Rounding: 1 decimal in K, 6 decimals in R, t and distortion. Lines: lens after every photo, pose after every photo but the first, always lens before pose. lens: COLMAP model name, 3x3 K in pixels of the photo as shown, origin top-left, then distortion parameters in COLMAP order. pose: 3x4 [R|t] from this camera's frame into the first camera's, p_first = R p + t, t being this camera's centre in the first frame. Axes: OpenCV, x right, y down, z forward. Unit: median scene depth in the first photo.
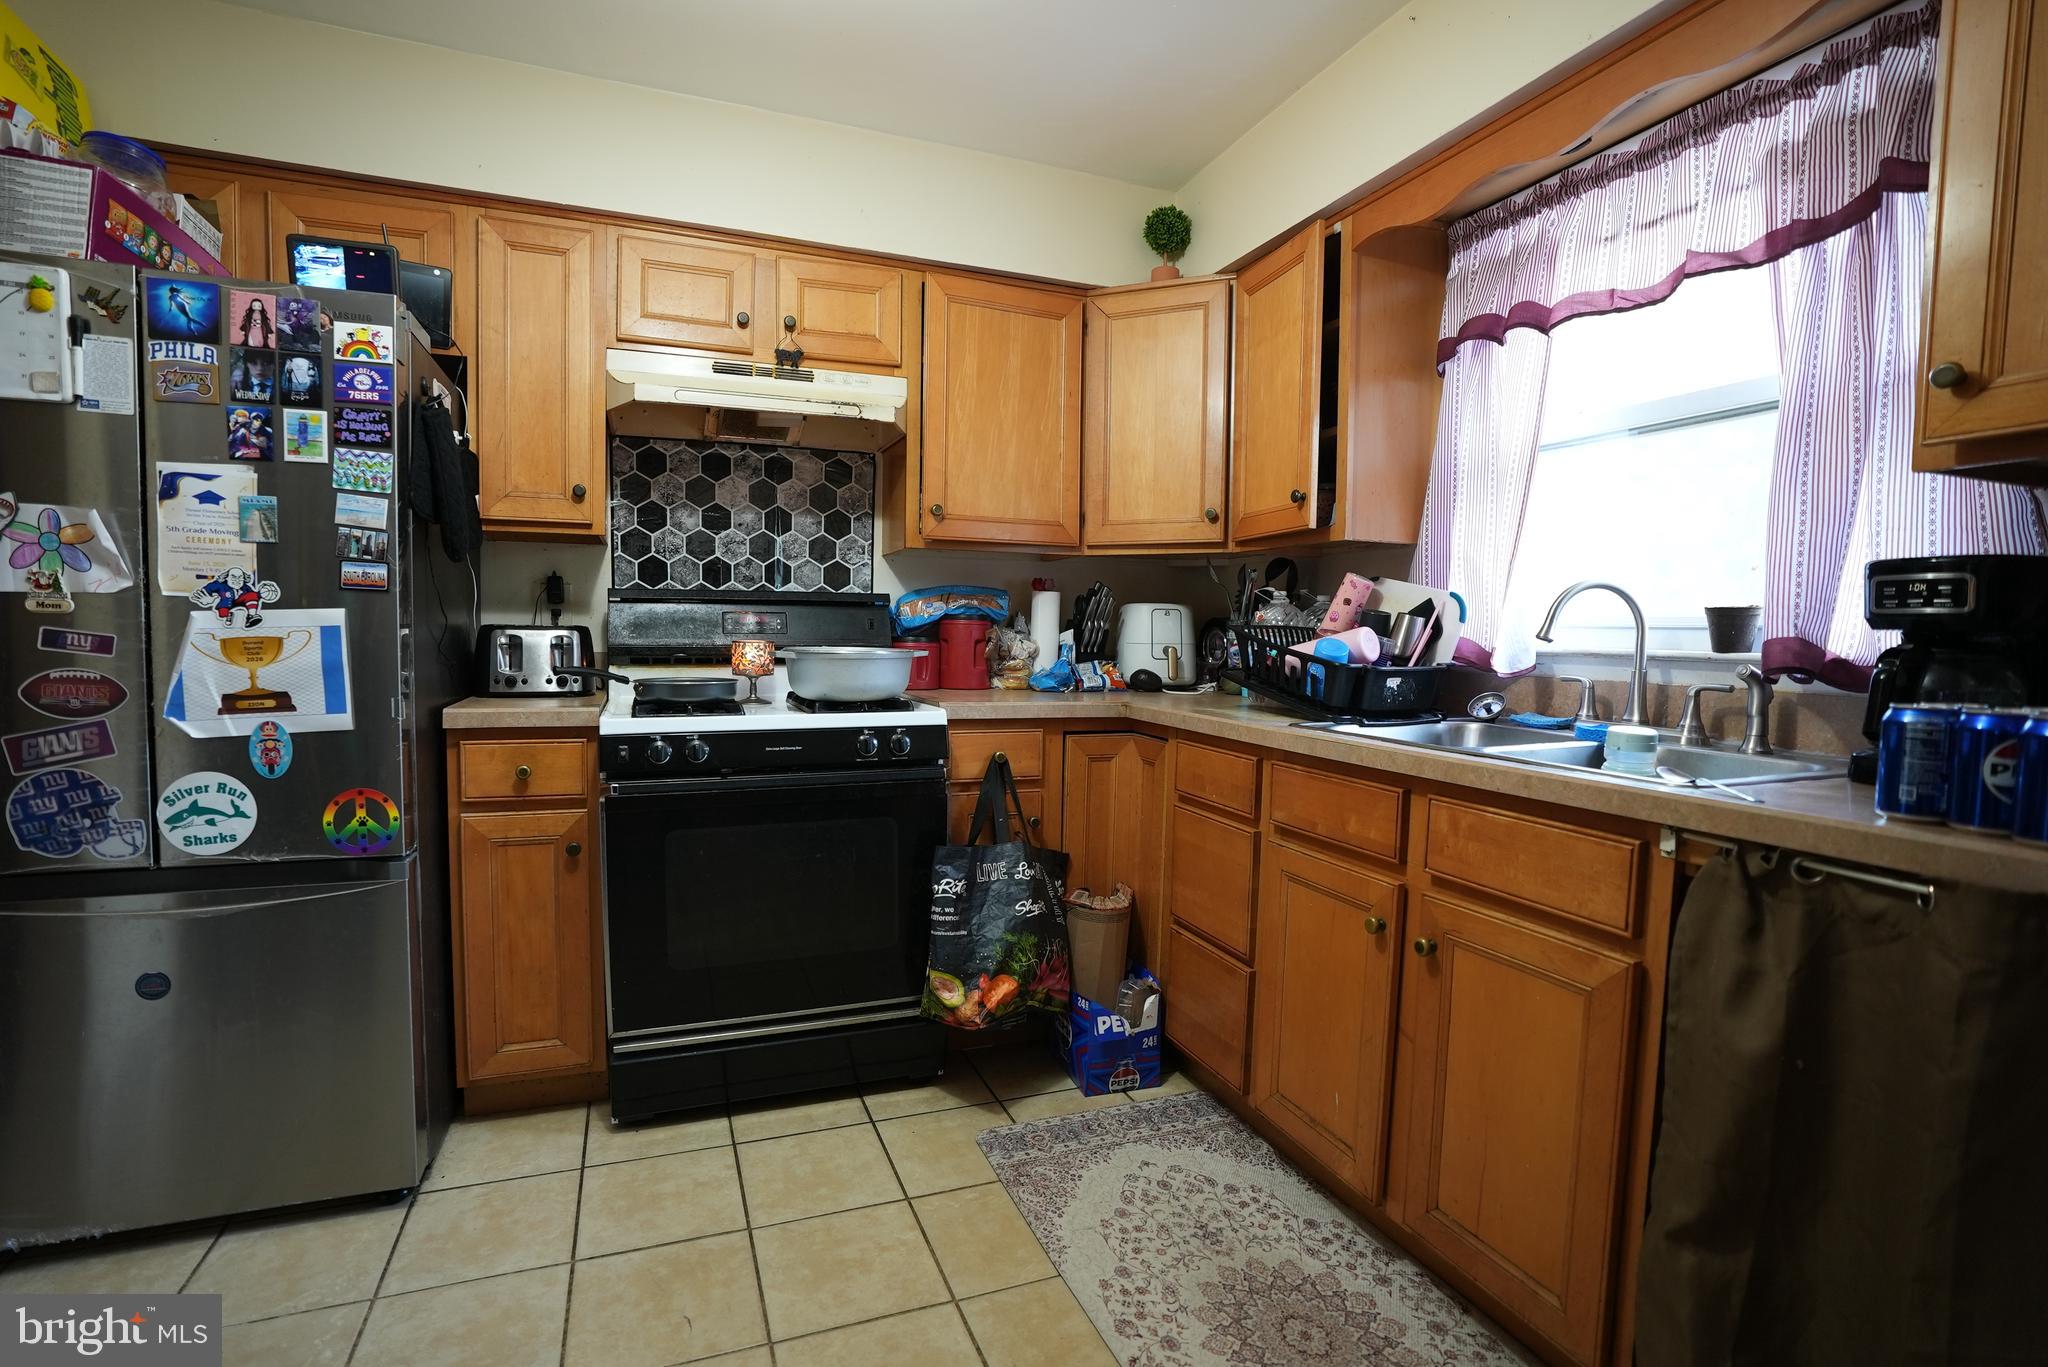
lens RADIAL K [[951.6, 0, 1011.6], [0, 951.6, 685.5], [0, 0, 1]] dist [-0.076144, 0.030742]
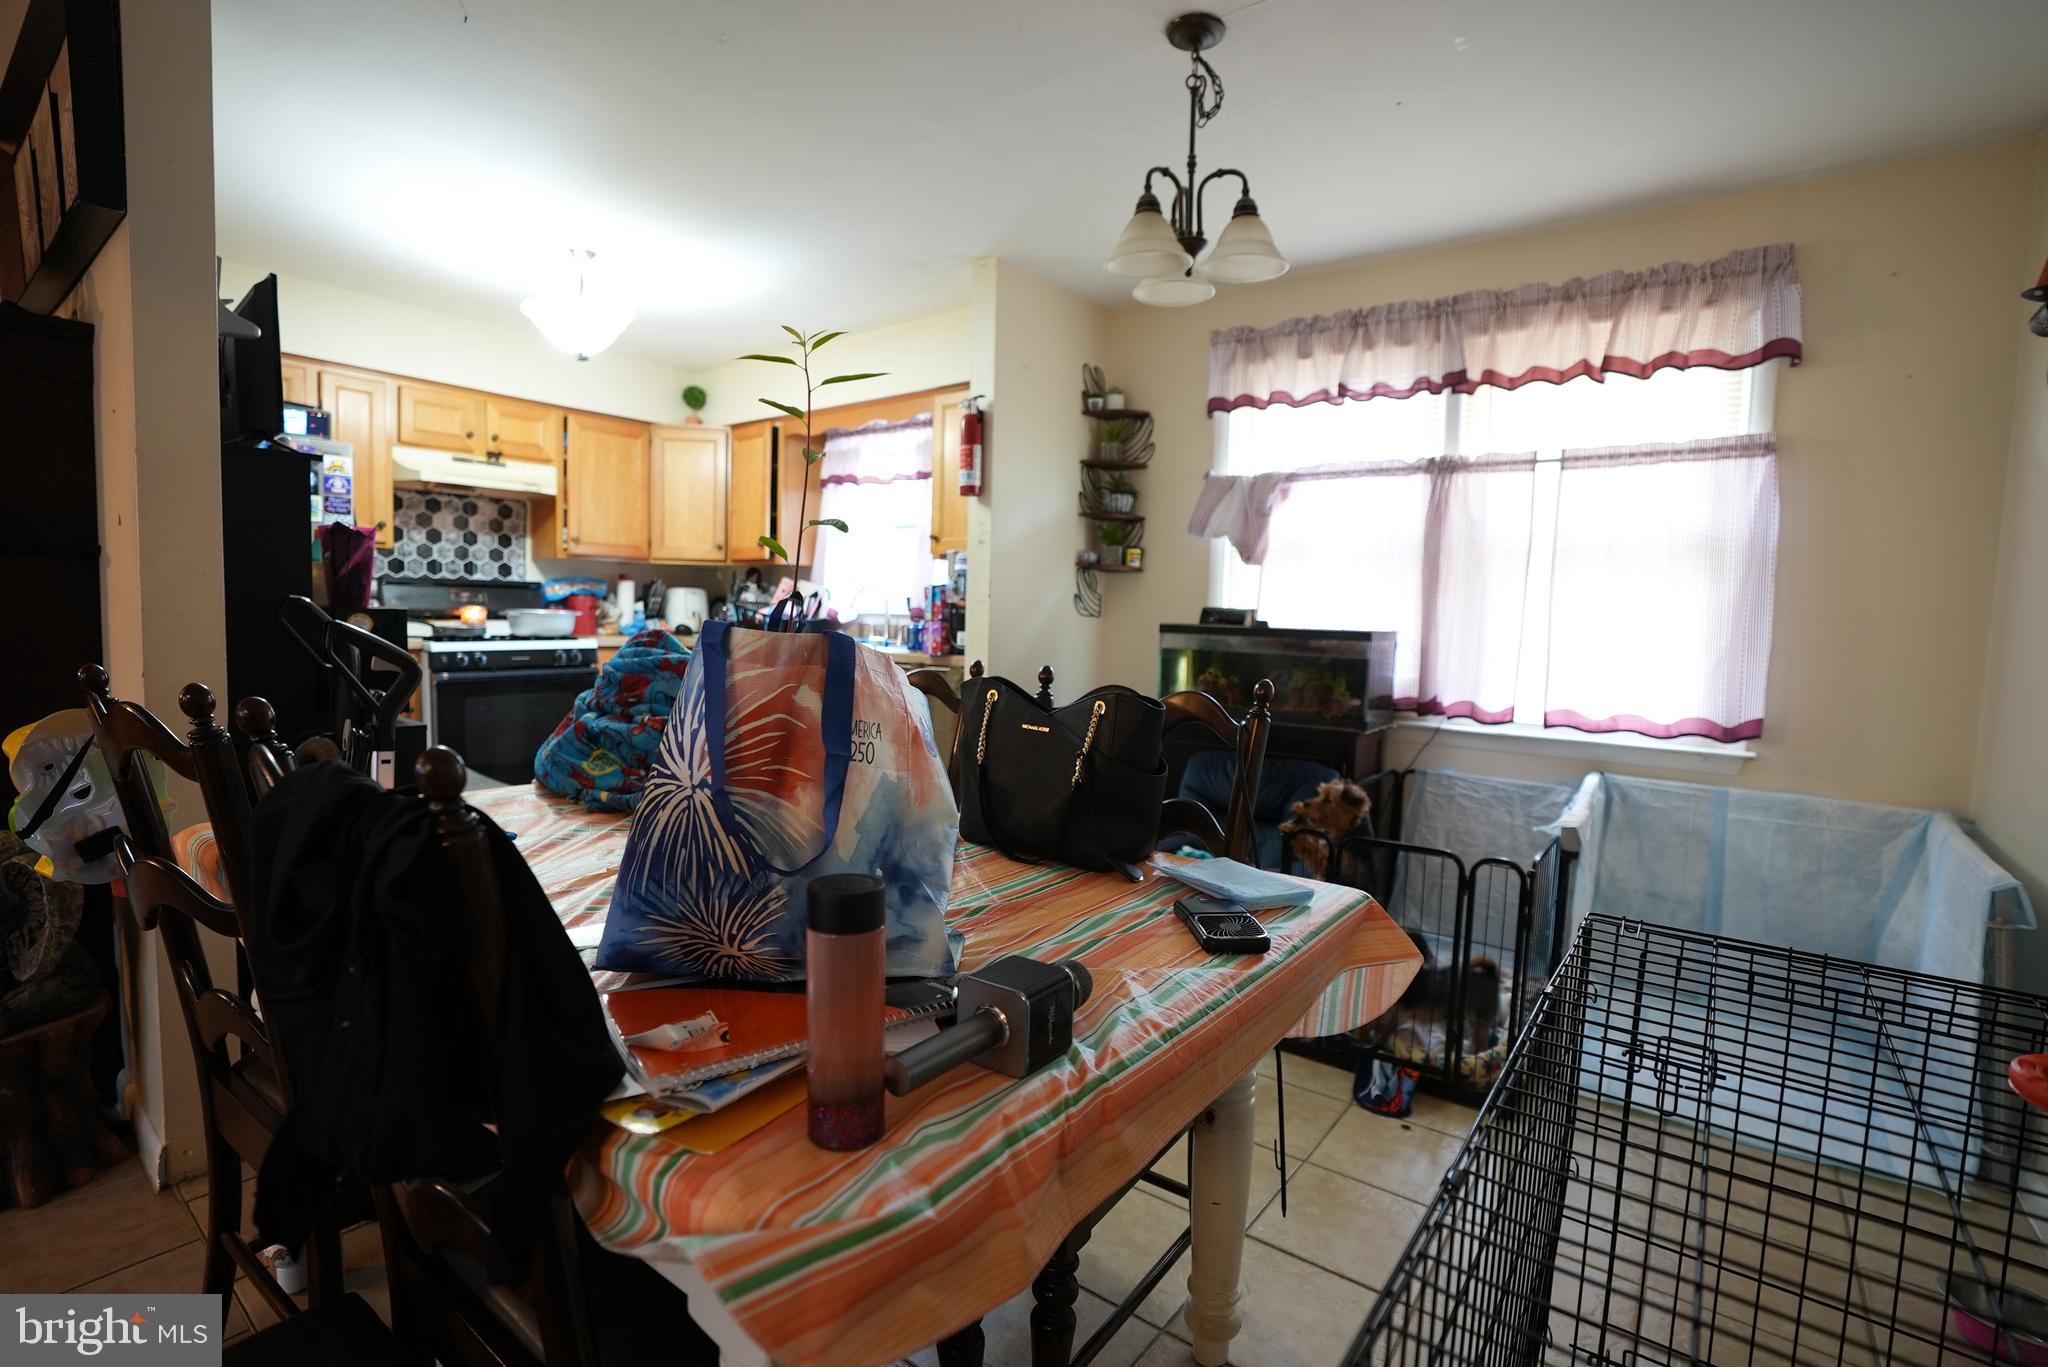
lens RADIAL K [[951.6, 0, 1011.6], [0, 951.6, 685.5], [0, 0, 1]] dist [-0.076144, 0.030742]
pose [[0.856125, -0.030824, 0.515849, -0.354223], [0.016611, 0.999345, 0.032147, 0.074136], [-0.516502, -0.018953, 0.856076, -1.236472]]
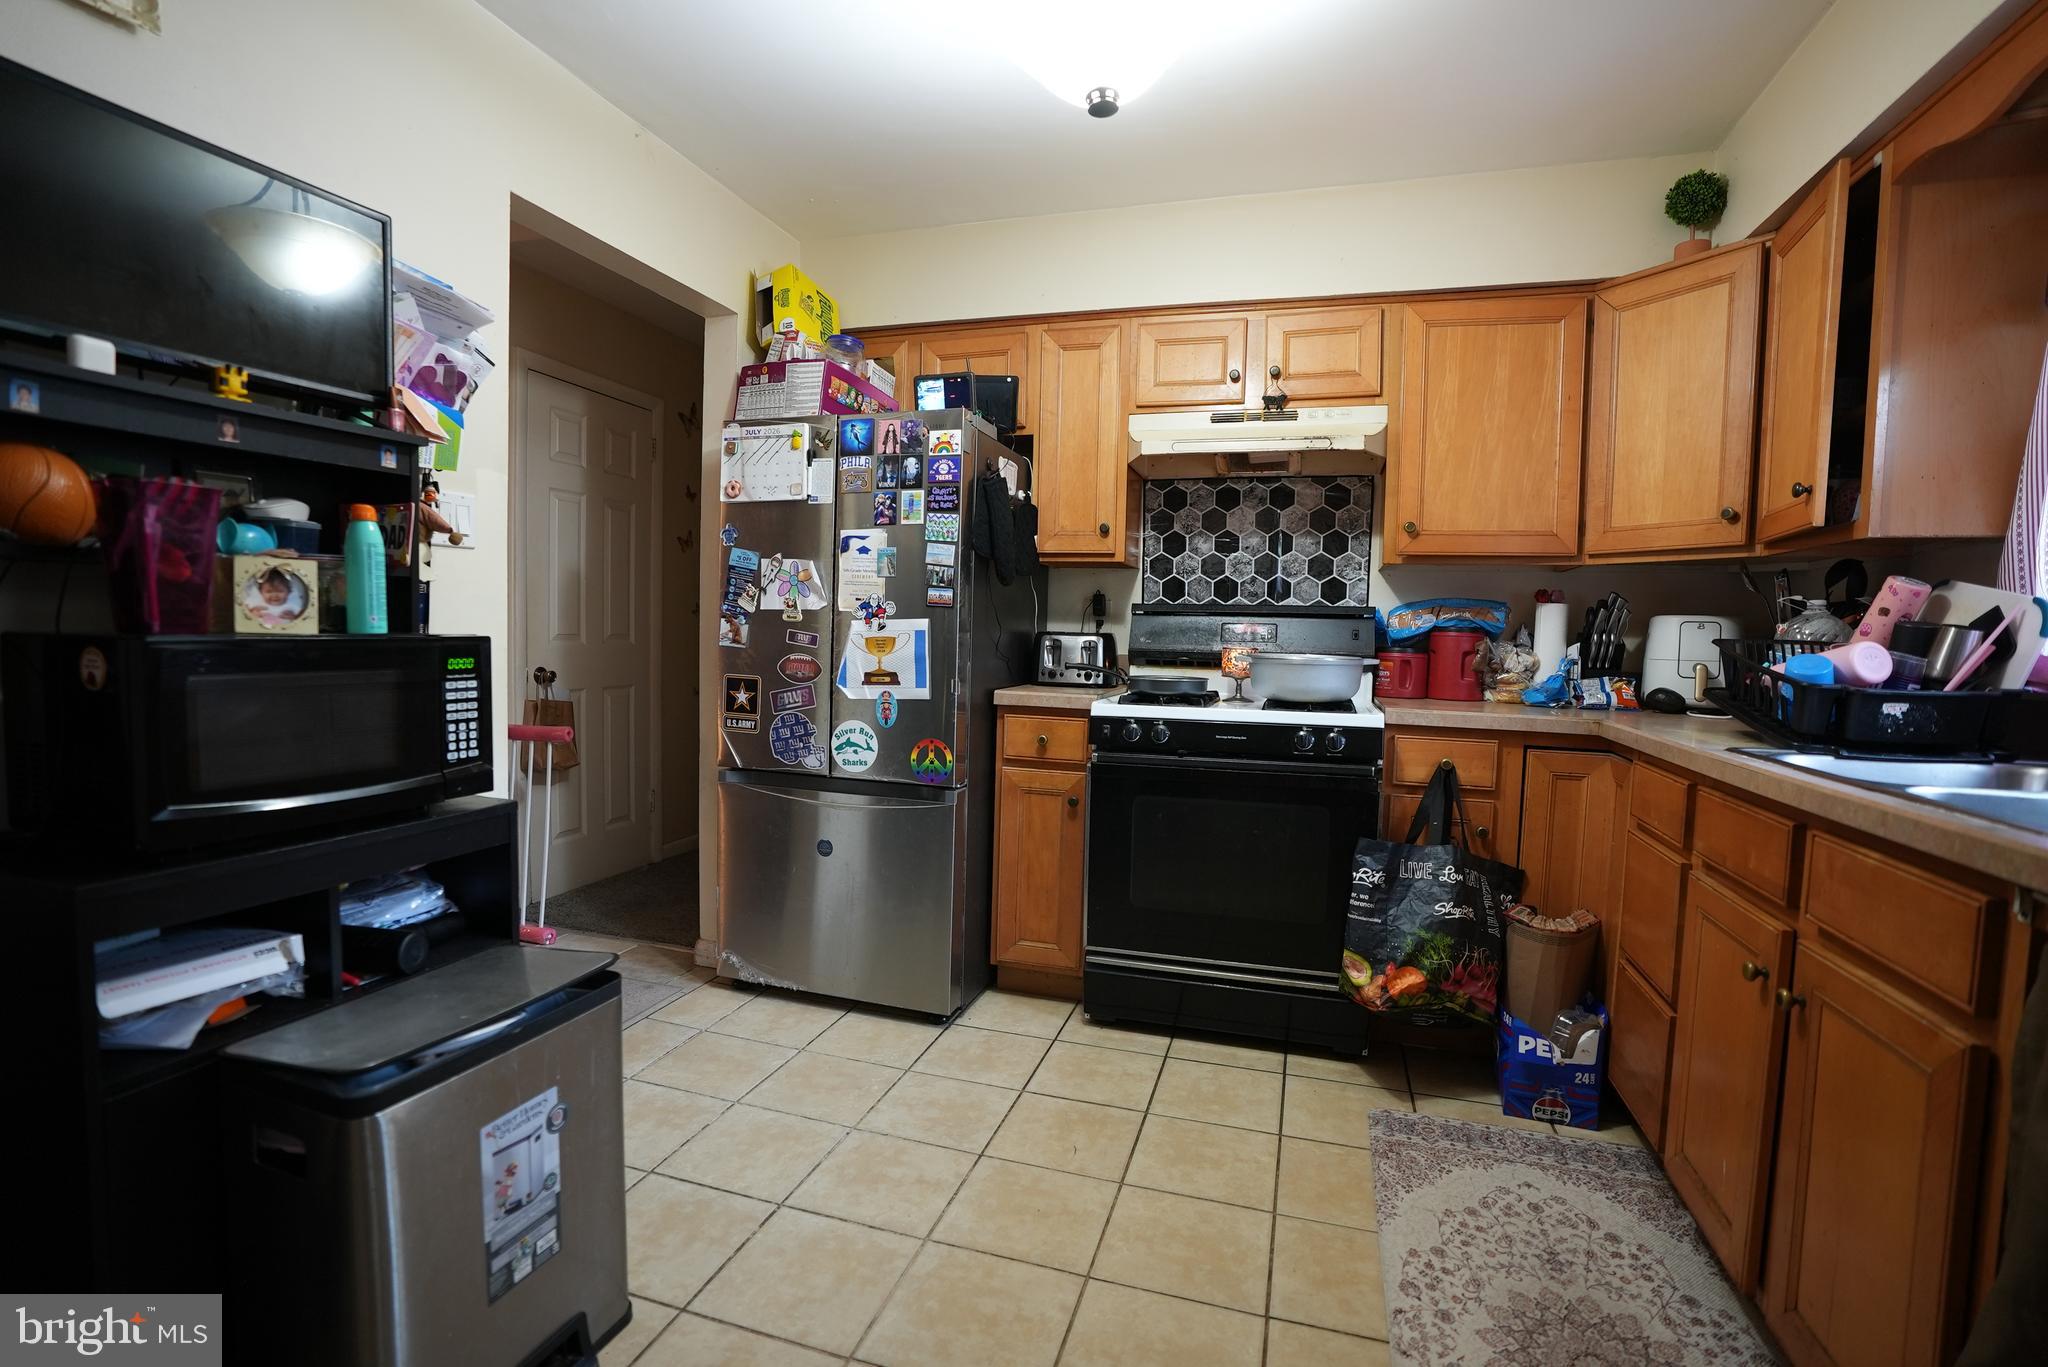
lens RADIAL K [[952.2, 0, 1007.8], [0, 952.2, 678.0], [0, 0, 1]] dist [-0.077059, 0.031525]
pose [[0.777308, 0.035400, -0.628123, 0.267576], [-0.049156, 0.998781, -0.004542, 0.010412], [0.627196, 0.034407, 0.778101, -0.097118]]
